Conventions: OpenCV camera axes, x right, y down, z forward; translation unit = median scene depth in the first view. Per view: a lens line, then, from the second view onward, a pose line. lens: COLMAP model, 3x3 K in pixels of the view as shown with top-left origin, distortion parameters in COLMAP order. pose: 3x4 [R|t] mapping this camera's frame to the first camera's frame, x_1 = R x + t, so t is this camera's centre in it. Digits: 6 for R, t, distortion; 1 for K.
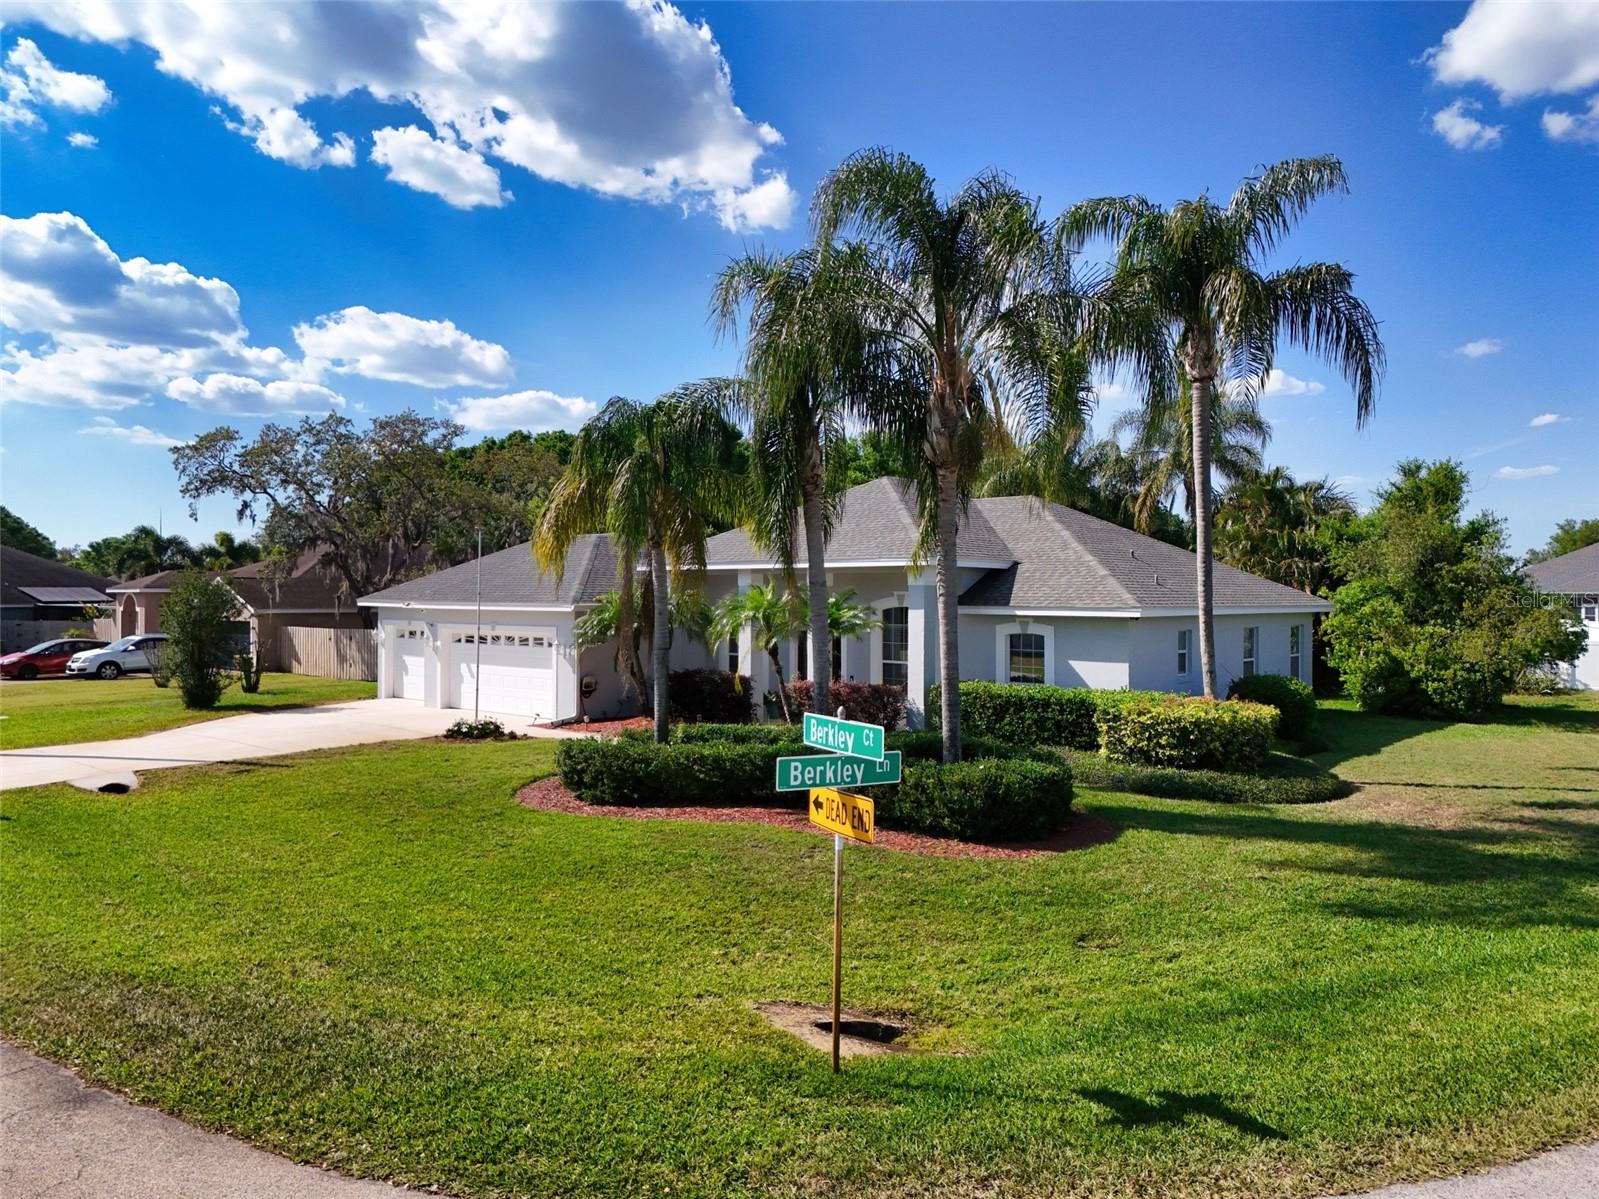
lens RADIAL K [[1149.1, 0, 799.5], [0, 1149.1, 599.5], [0, 0, 1]] dist [0.119960, -0.125464]
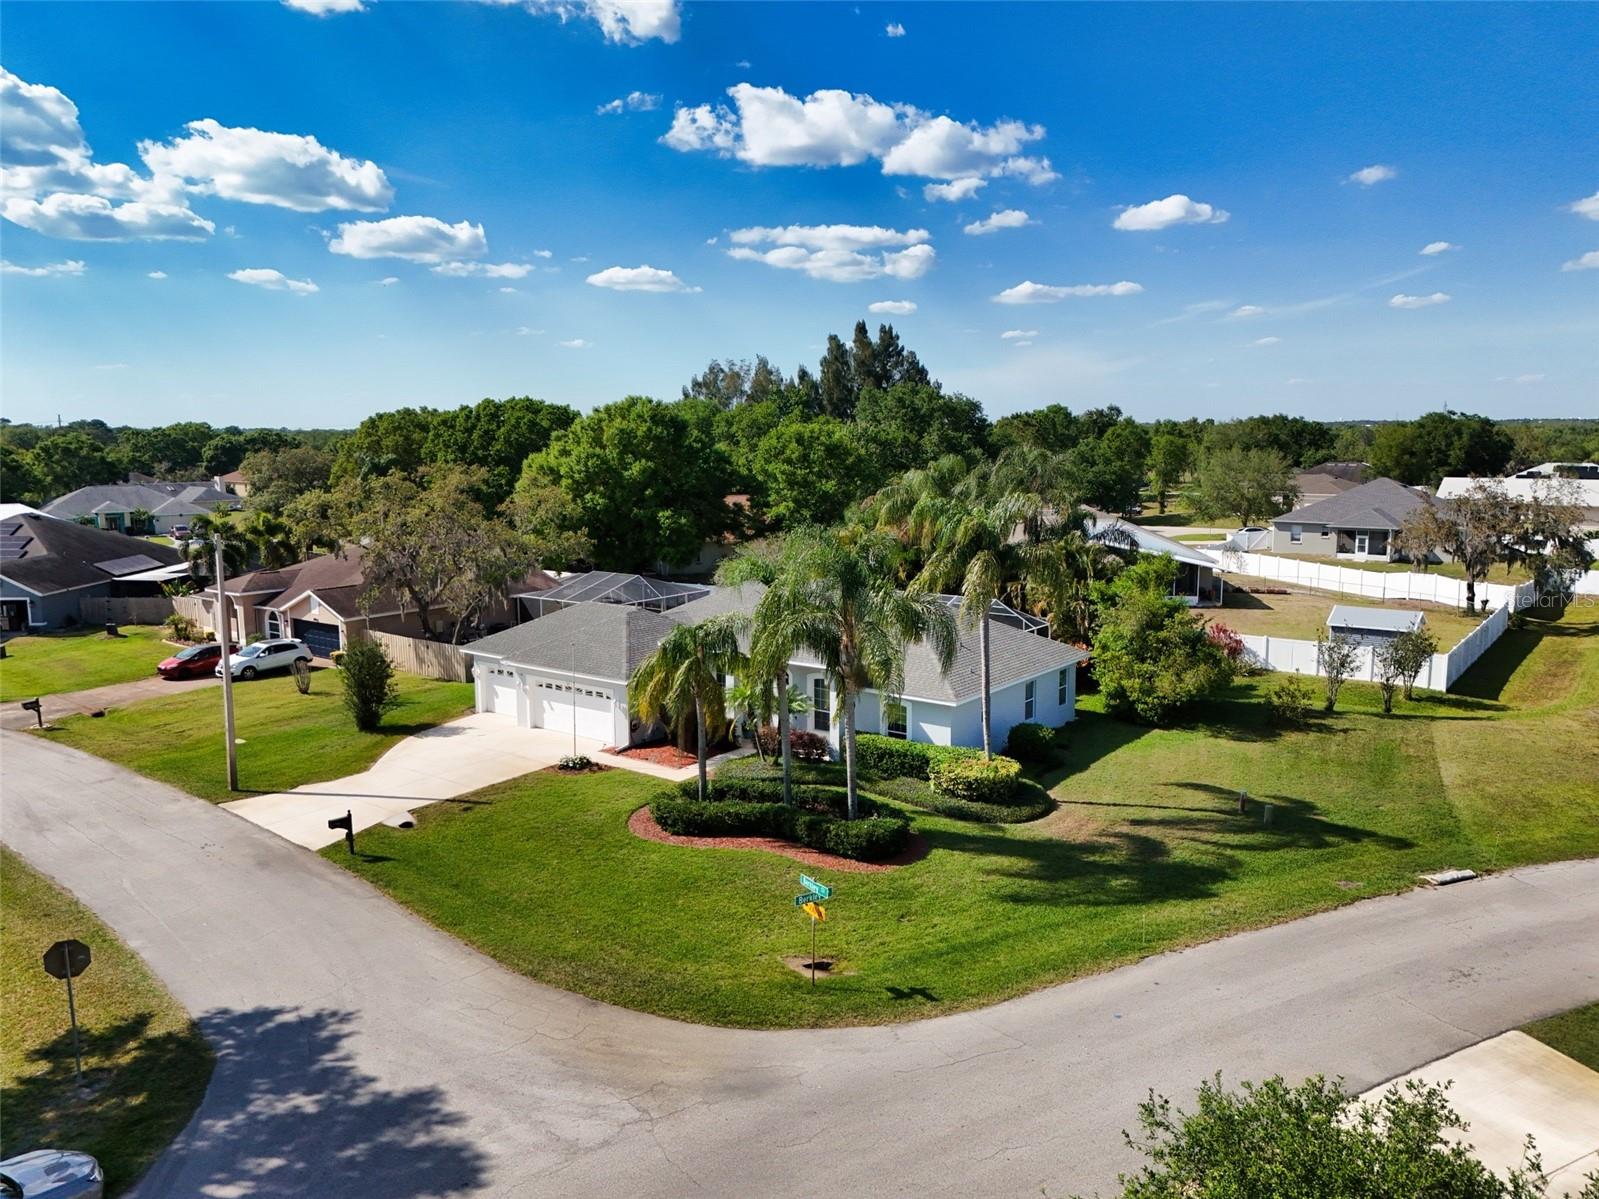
lens RADIAL K [[1176.4, 0, 796.3], [0, 1176.4, 591.4], [0, 0, 1]] dist [0.231456, -0.222692]
pose [[0.997266, -0.021919, 0.070575, -0.082022], [0.011929, 0.990223, 0.138985, -0.412231], [-0.072931, -0.137763, 0.987776, -0.773541]]
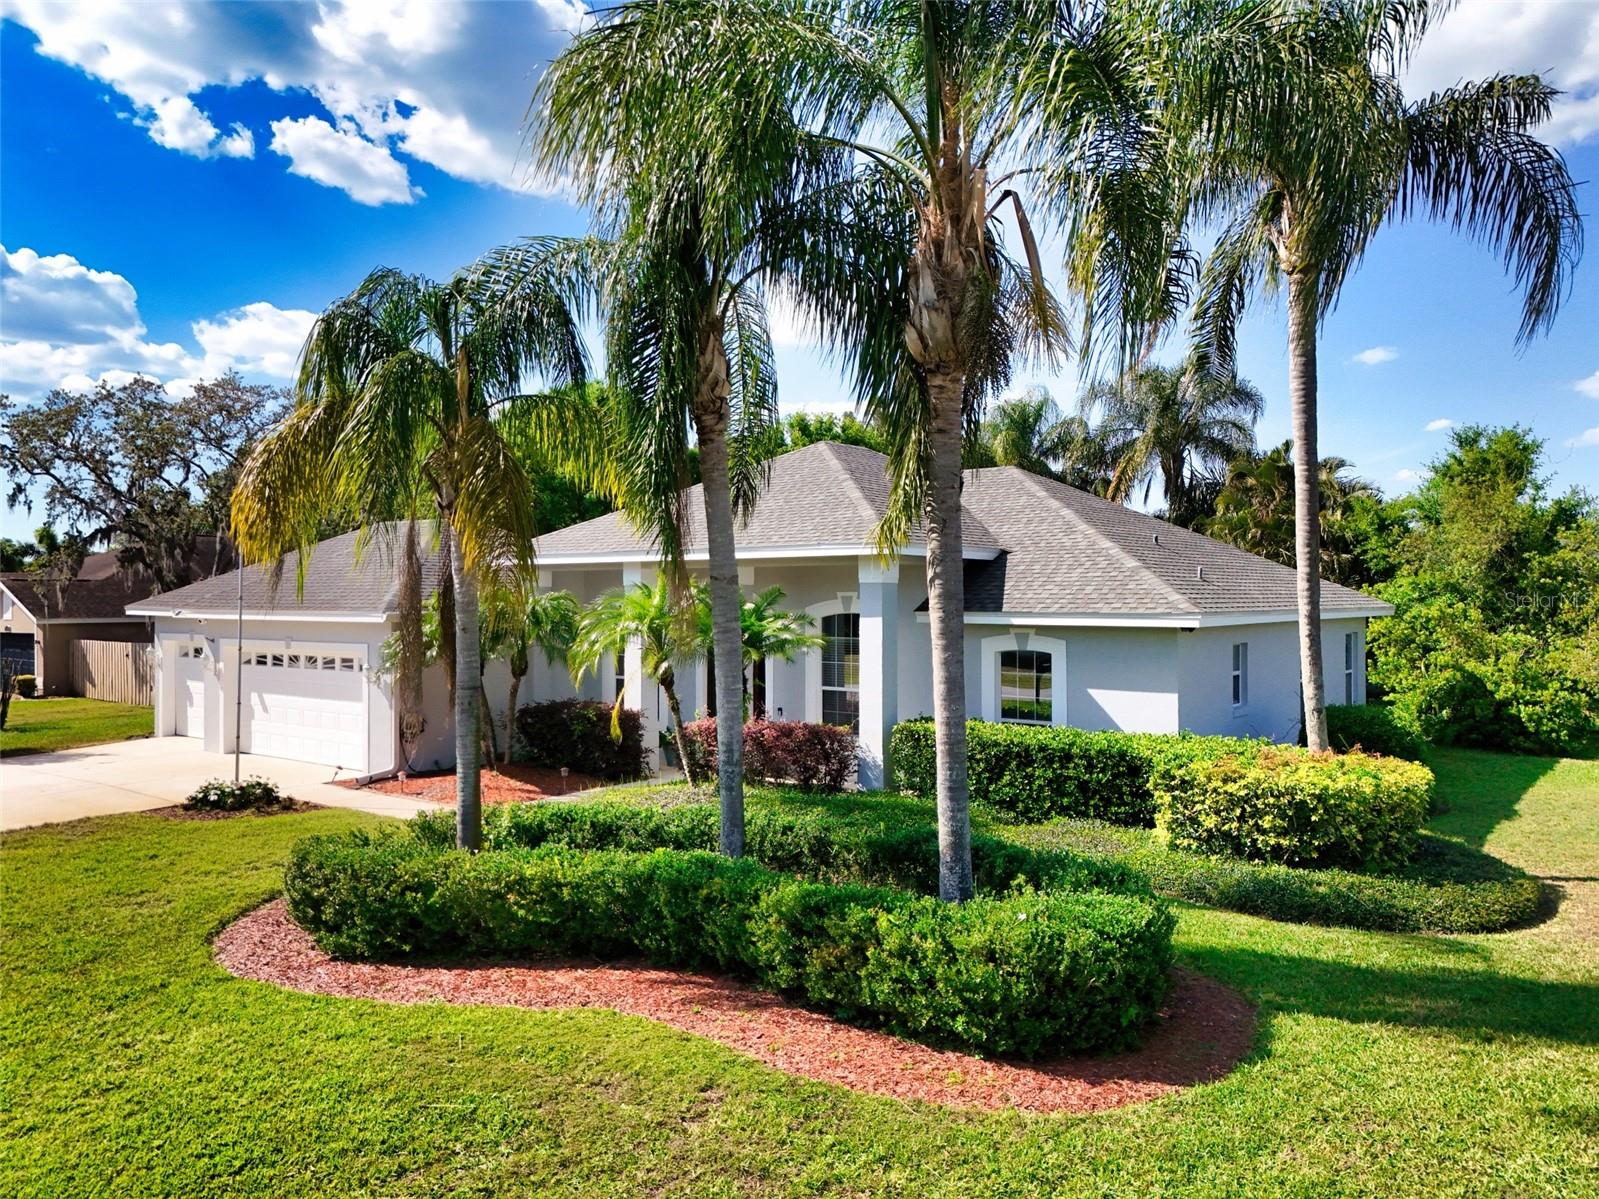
lens RADIAL K [[1149.1, 0, 799.5], [0, 1149.1, 599.5], [0, 0, 1]] dist [0.119960, -0.125464]
pose [[0.997923, -0.005438, 0.064190, 0.013644], [0.005562, 0.999983, -0.001753, -0.001371], [-0.064180, 0.002107, 0.997936, 0.317769]]
